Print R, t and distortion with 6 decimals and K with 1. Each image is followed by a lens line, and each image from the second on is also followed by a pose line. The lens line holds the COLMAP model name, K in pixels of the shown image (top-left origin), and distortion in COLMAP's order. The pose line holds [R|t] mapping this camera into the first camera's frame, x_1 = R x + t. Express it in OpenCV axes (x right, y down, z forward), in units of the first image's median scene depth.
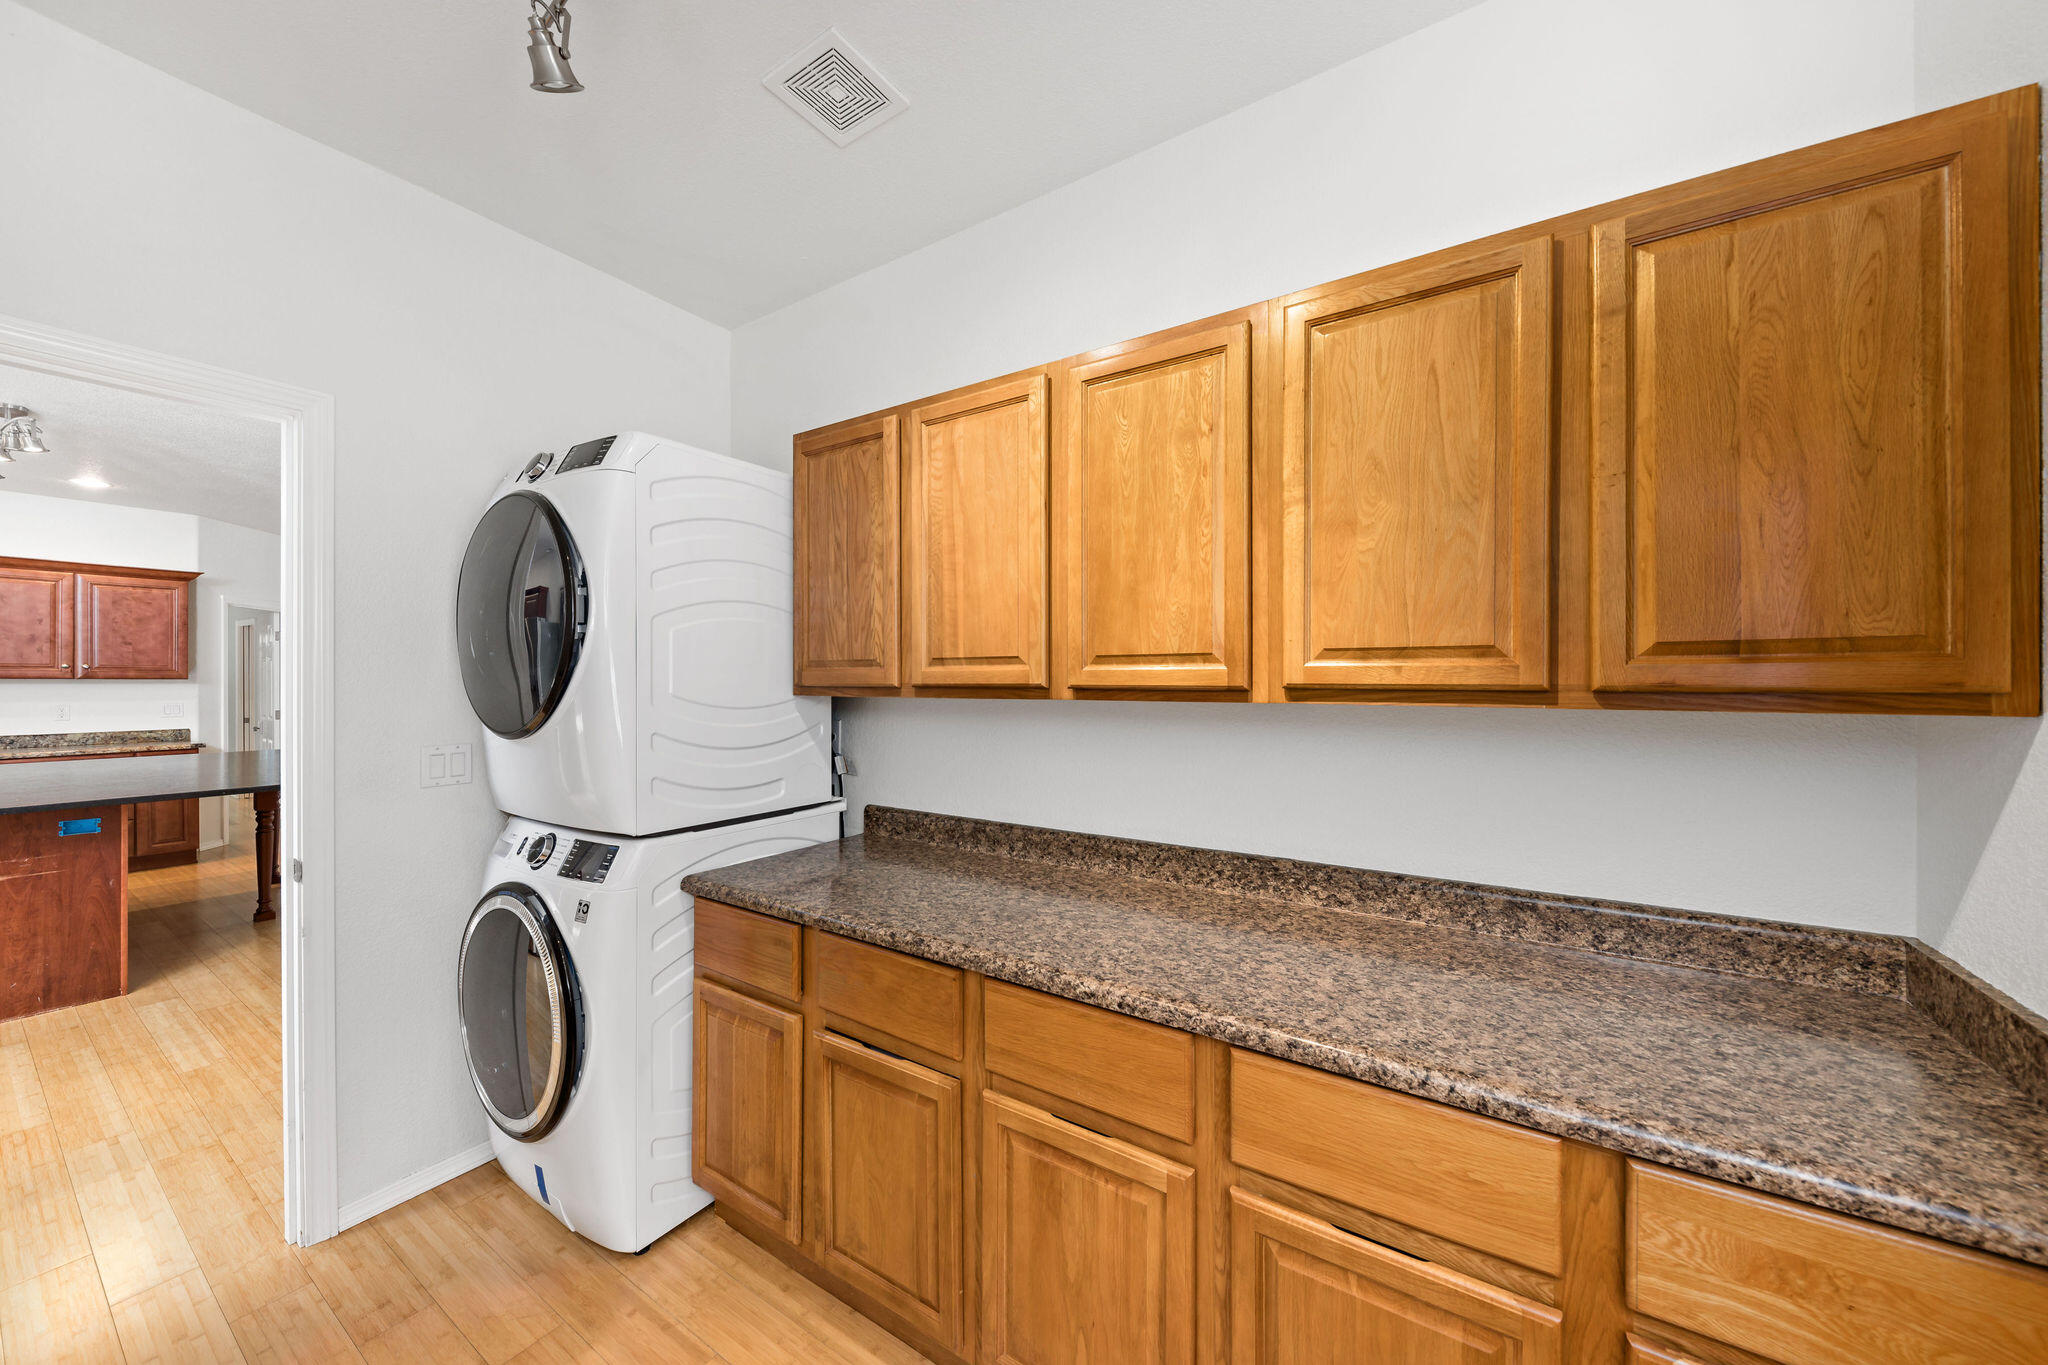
lens RADIAL K [[709.7, 0, 1060.0], [0, 709.7, 680.6], [0, 0, 1]] dist [0.001101, -0.001735]
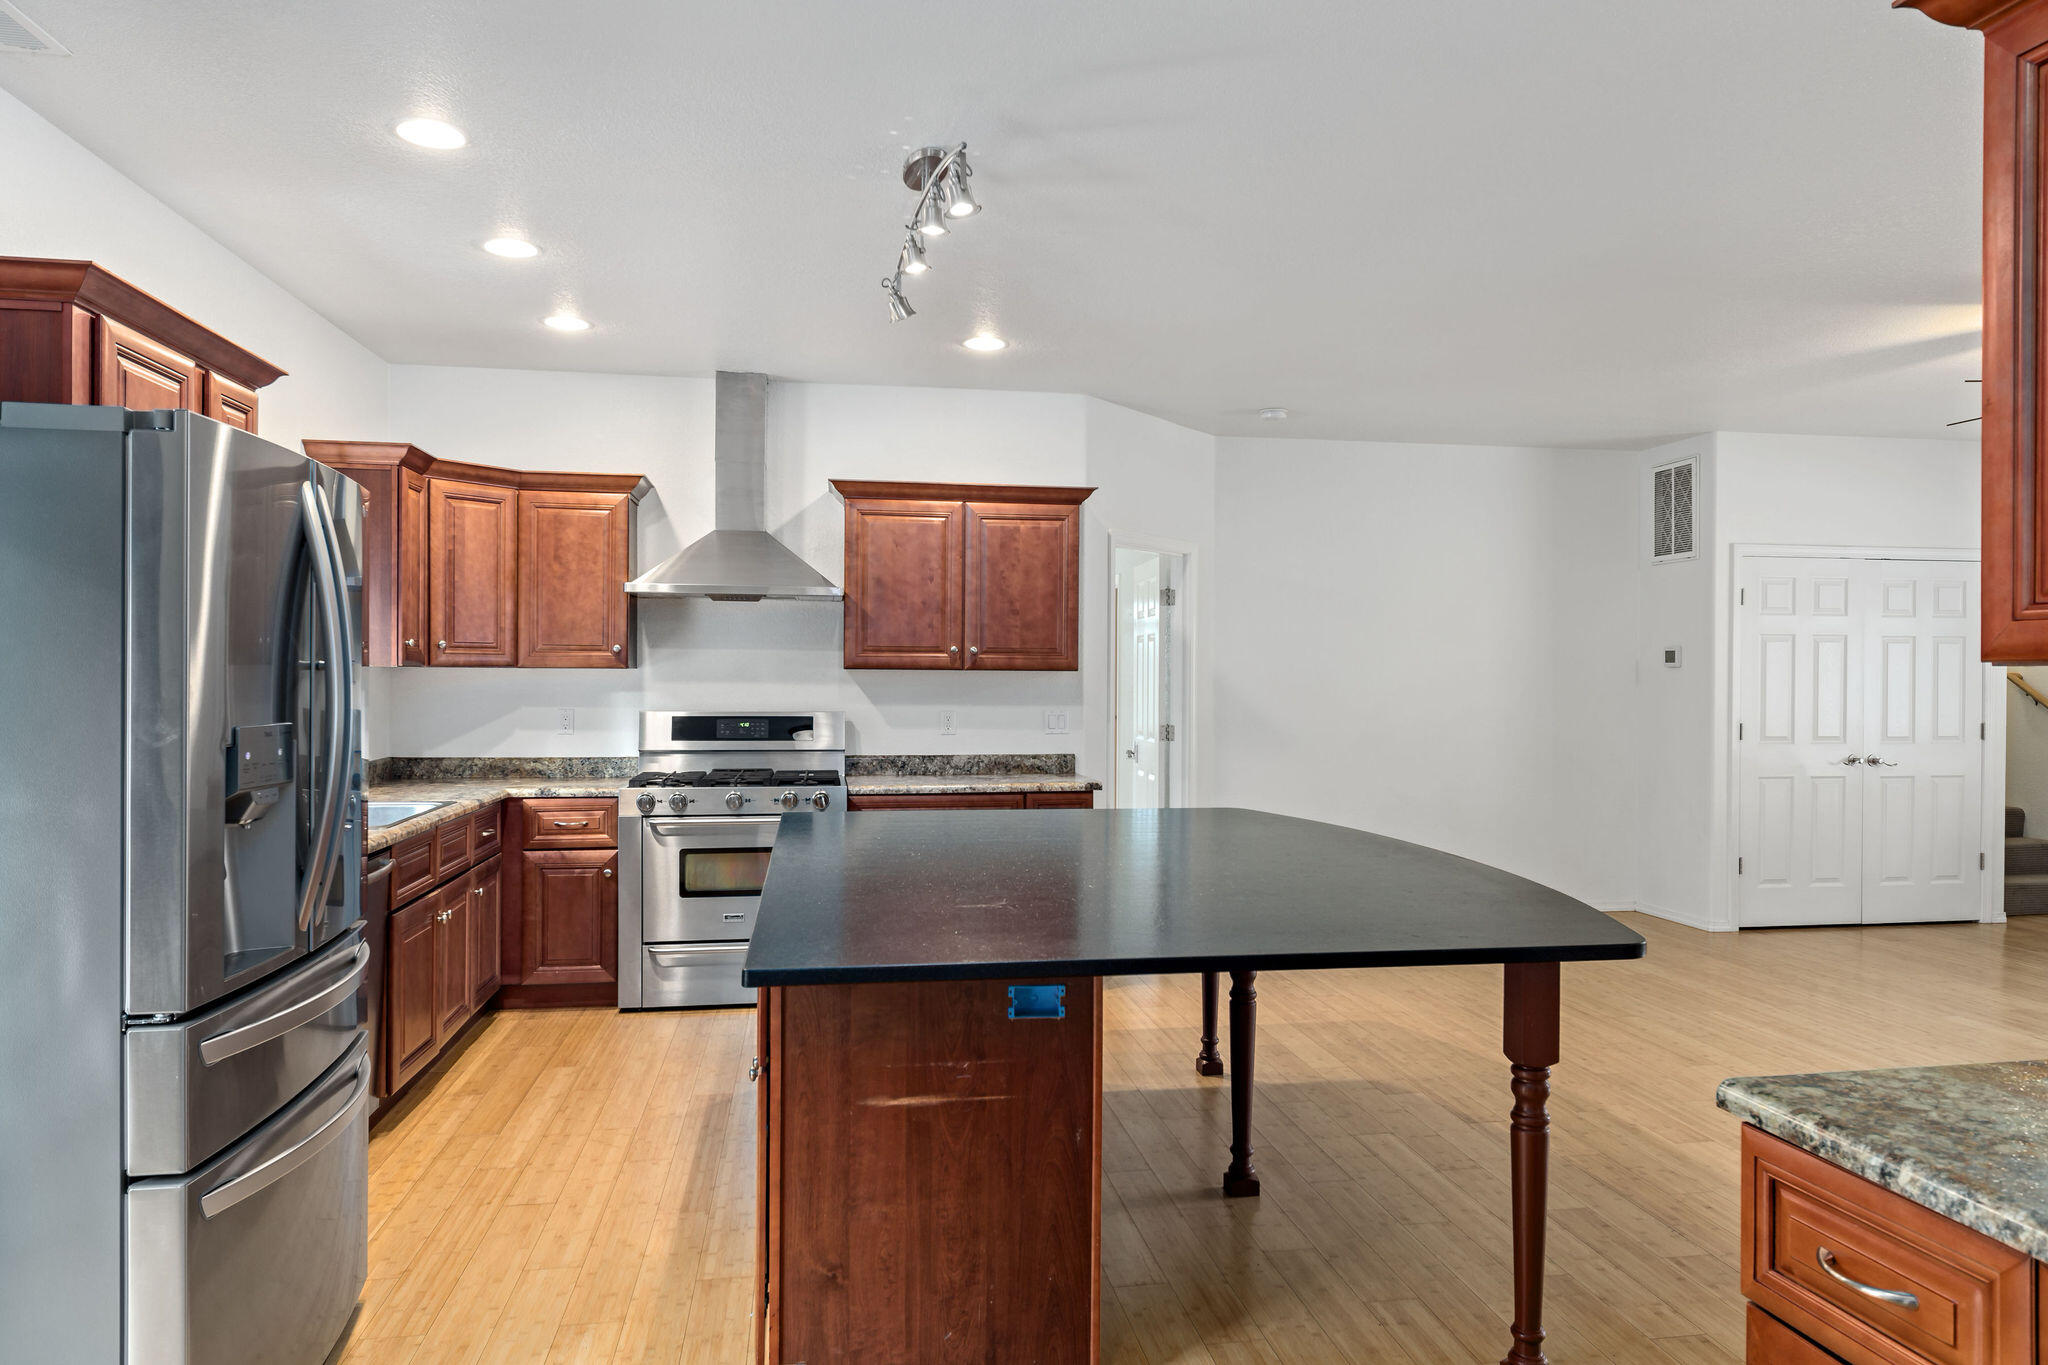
lens RADIAL K [[1325.8, 0, 1063.9], [0, 1325.8, 679.8], [0, 0, 1]] dist [0.007594, -0.012335]
pose [[0.671563, 0.006208, -0.740921, -0.570574], [-0.004735, 0.999980, 0.004087, 0.001151], [0.740932, 0.000764, 0.671579, 0.340307]]
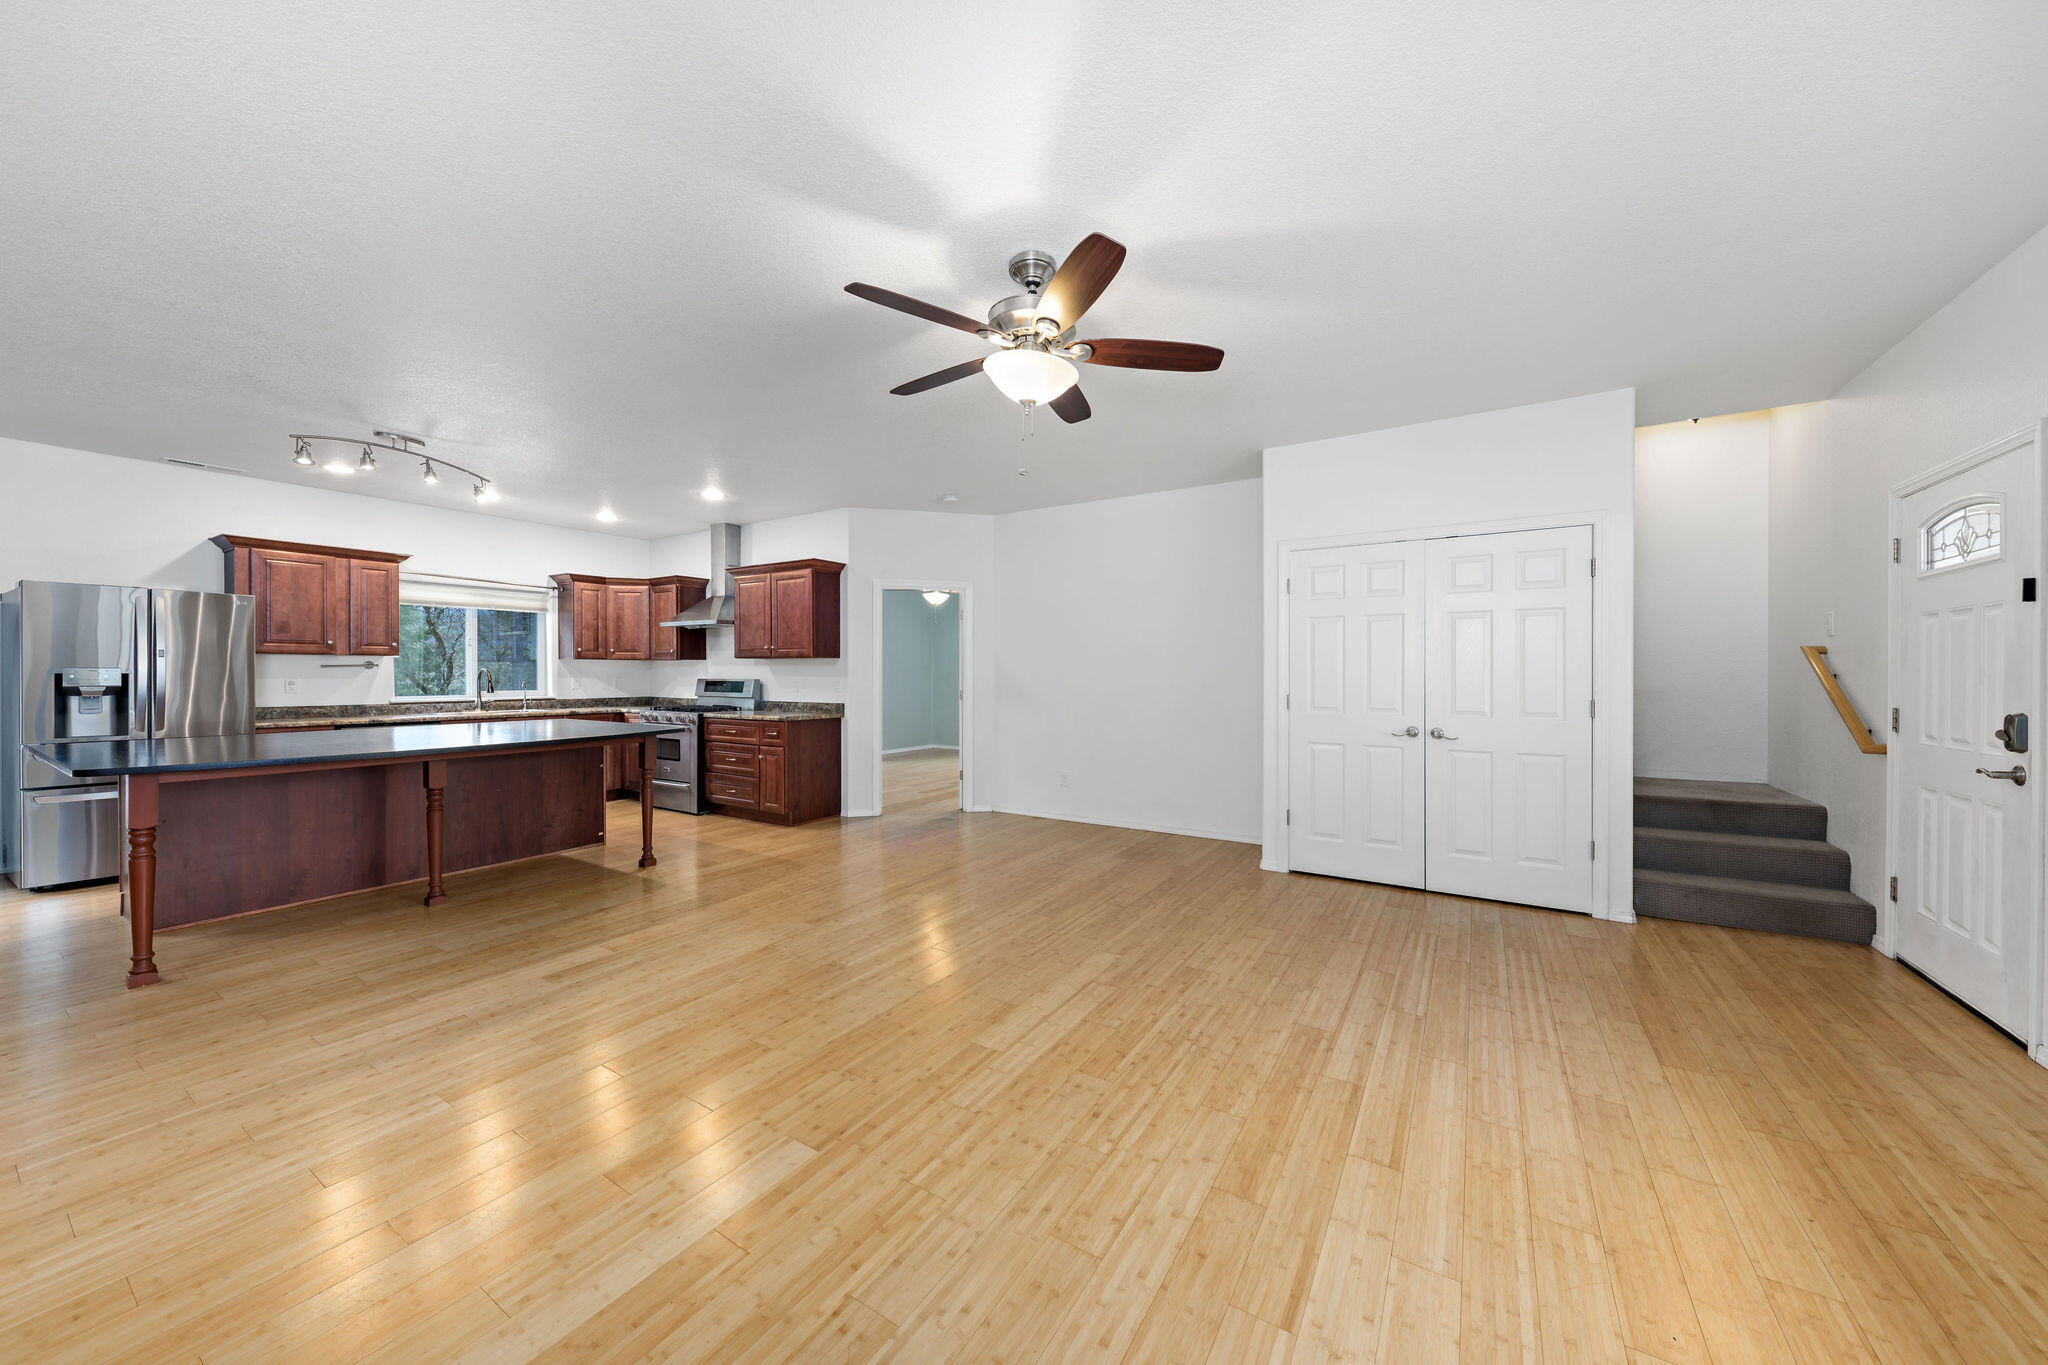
lens RADIAL K [[709.7, 0, 1050.8], [0, 709.7, 675.3], [0, 0, 1]] dist [0.001101, -0.001735]
pose [[0.012516, 0.002692, -0.999918, -0.176133], [-0.001198, 0.999996, 0.002678, 0.029637], [0.999921, 0.001164, 0.012519, 1.814849]]
